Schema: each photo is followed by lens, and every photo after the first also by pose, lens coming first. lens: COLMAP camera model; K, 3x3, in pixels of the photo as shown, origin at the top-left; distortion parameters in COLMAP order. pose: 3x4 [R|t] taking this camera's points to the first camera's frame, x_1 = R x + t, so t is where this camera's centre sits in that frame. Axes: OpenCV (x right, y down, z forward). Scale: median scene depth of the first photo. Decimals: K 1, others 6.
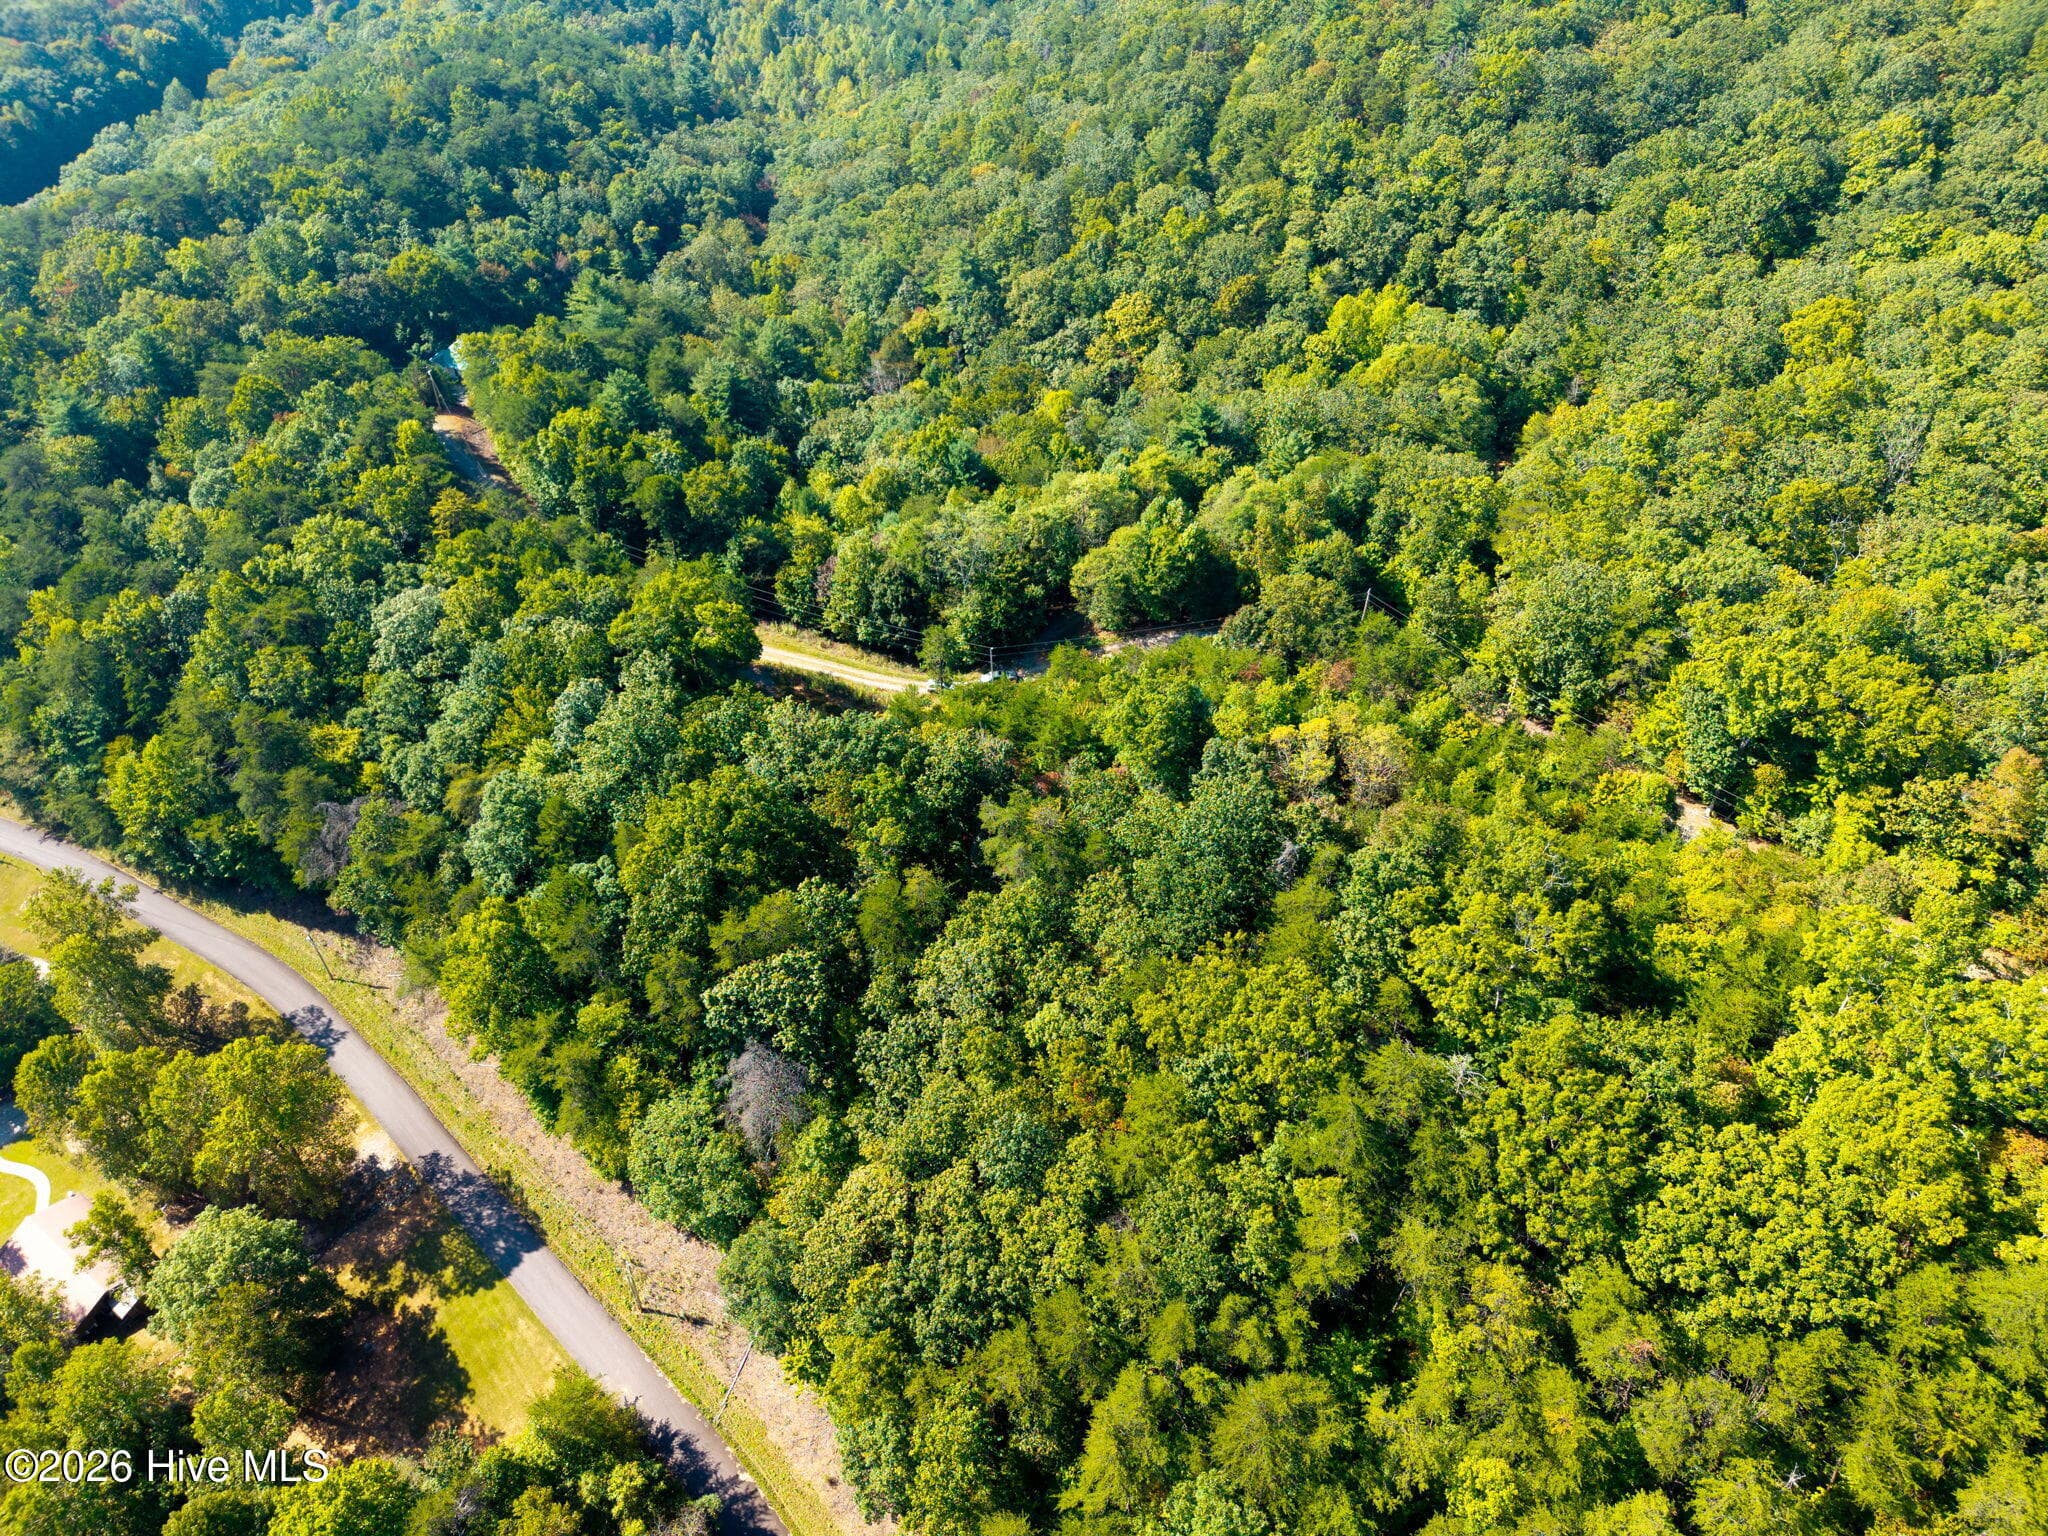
lens RADIAL K [[1357.9, 0, 1016.0], [0, 1357.9, 761.6], [0, 0, 1]] dist [0.009409, -0.005627]
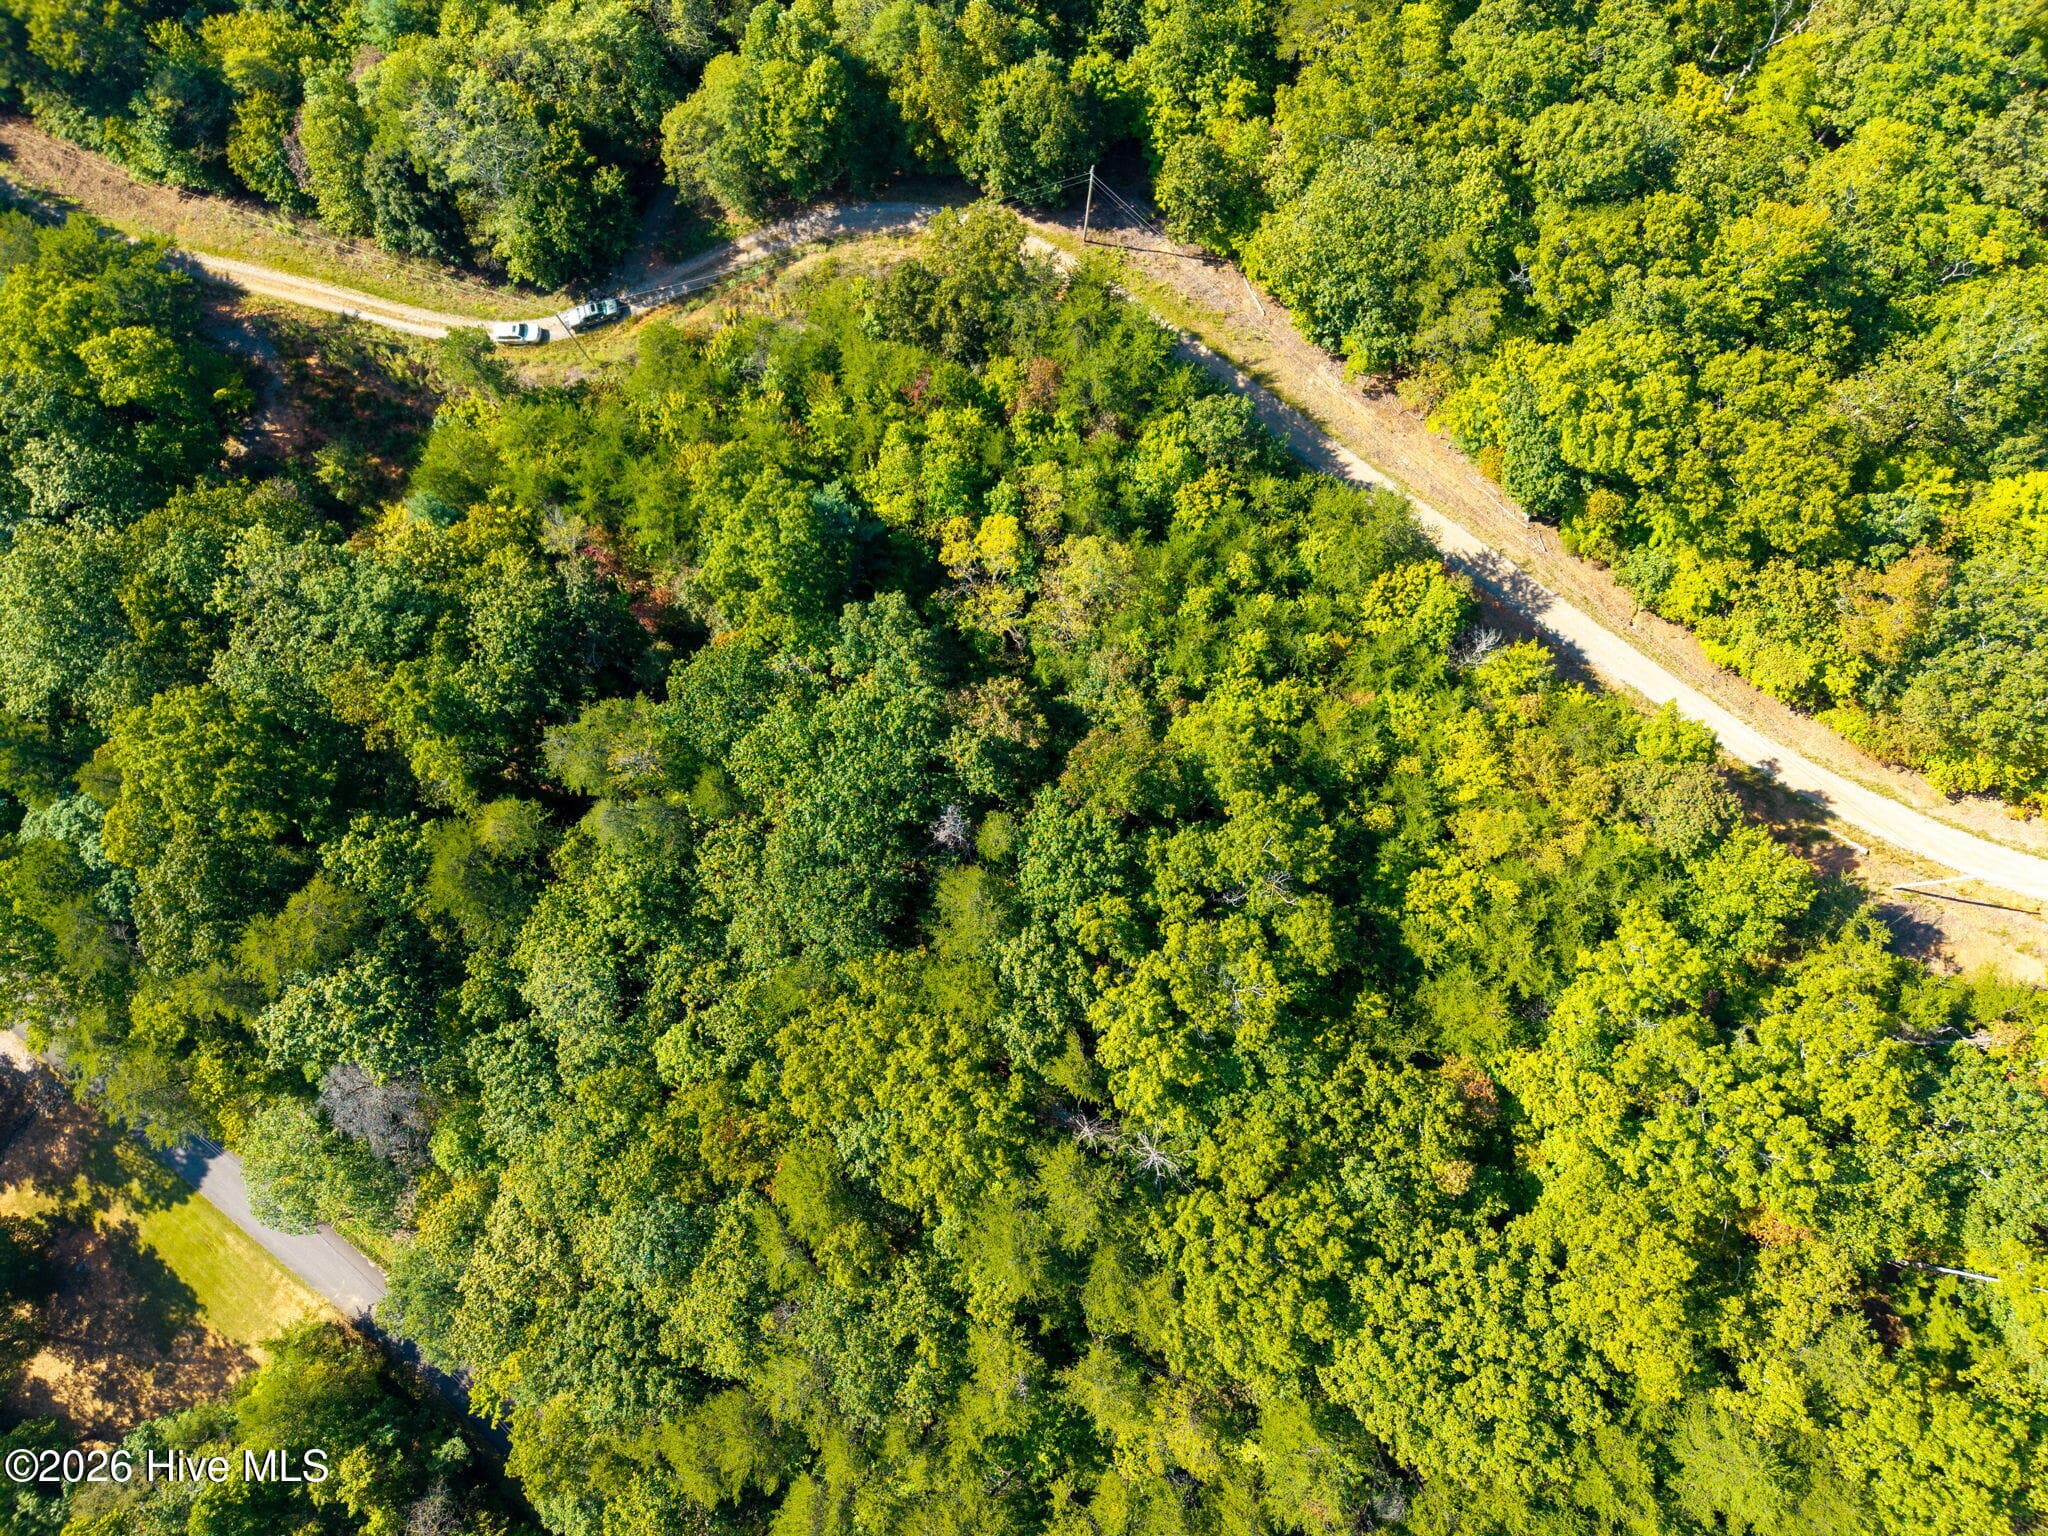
lens RADIAL K [[1357.9, 0, 1013.1], [0, 1357.9, 719.7], [0, 0, 1]] dist [0.009409, -0.005627]
pose [[0.988303, -0.149285, 0.031173, 0.195179], [0.103945, 0.808962, 0.578598, -0.362605], [-0.111594, -0.568589, 0.815017, 0.367357]]
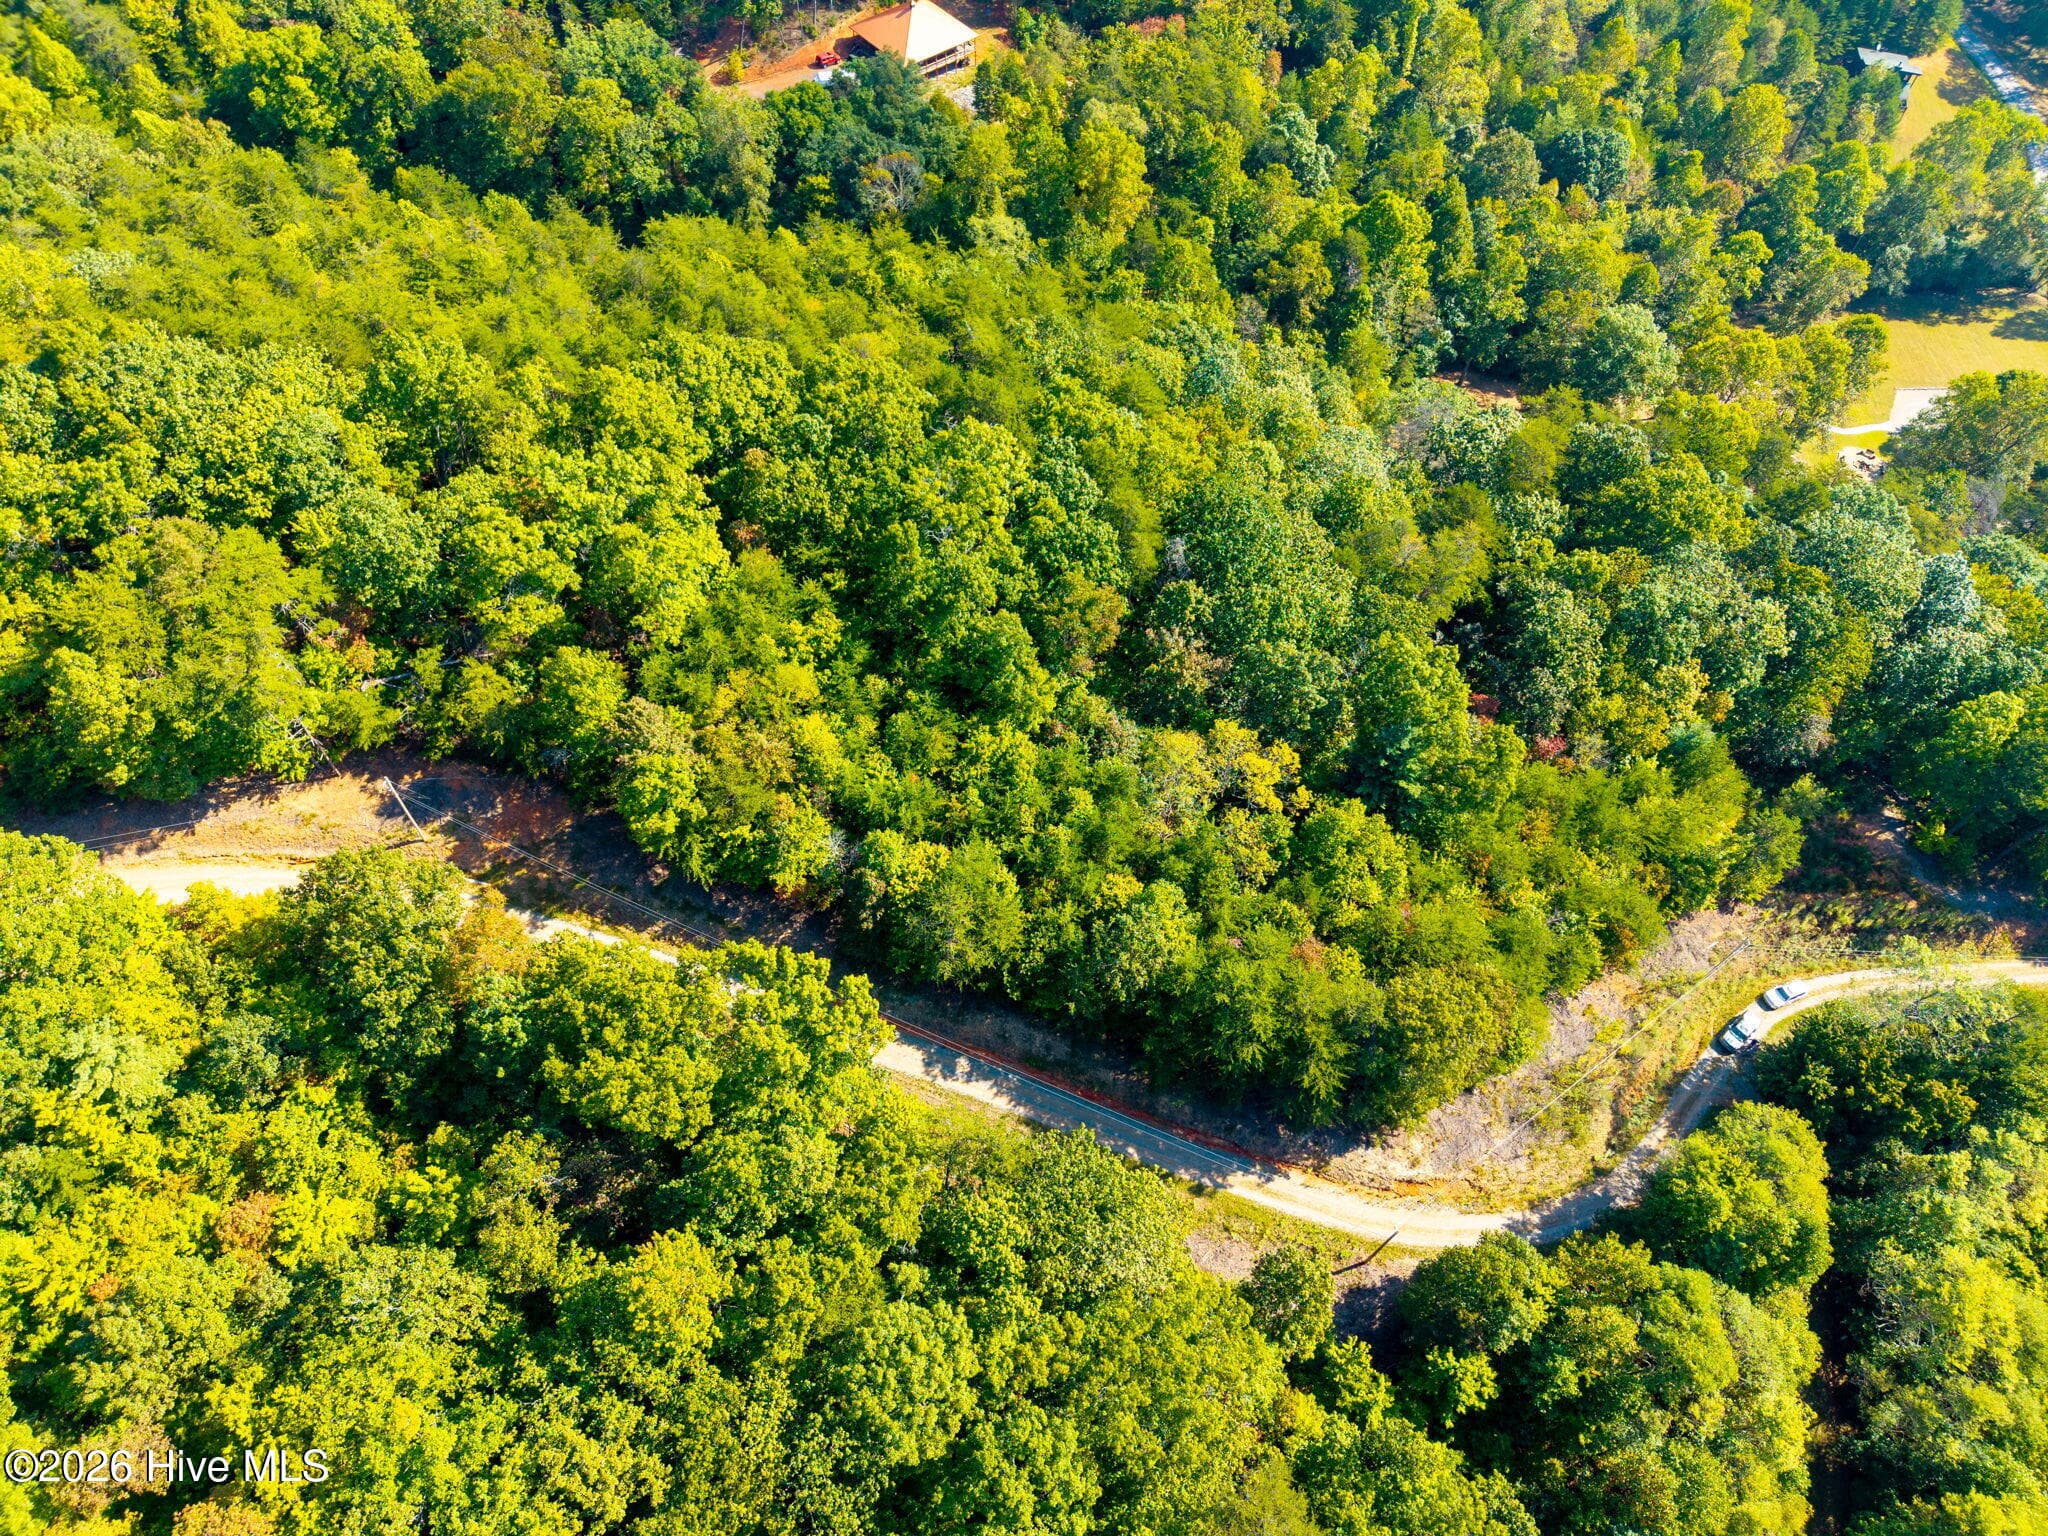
lens RADIAL K [[1357.9, 0, 1034.8], [0, 1357.9, 762.1], [0, 0, 1]] dist [0.009409, -0.005627]
pose [[-0.830935, 0.445229, -0.333642, 0.608957], [-0.405710, -0.074535, 0.910958, -0.714338], [0.380717, 0.892309, 0.242568, 0.750216]]
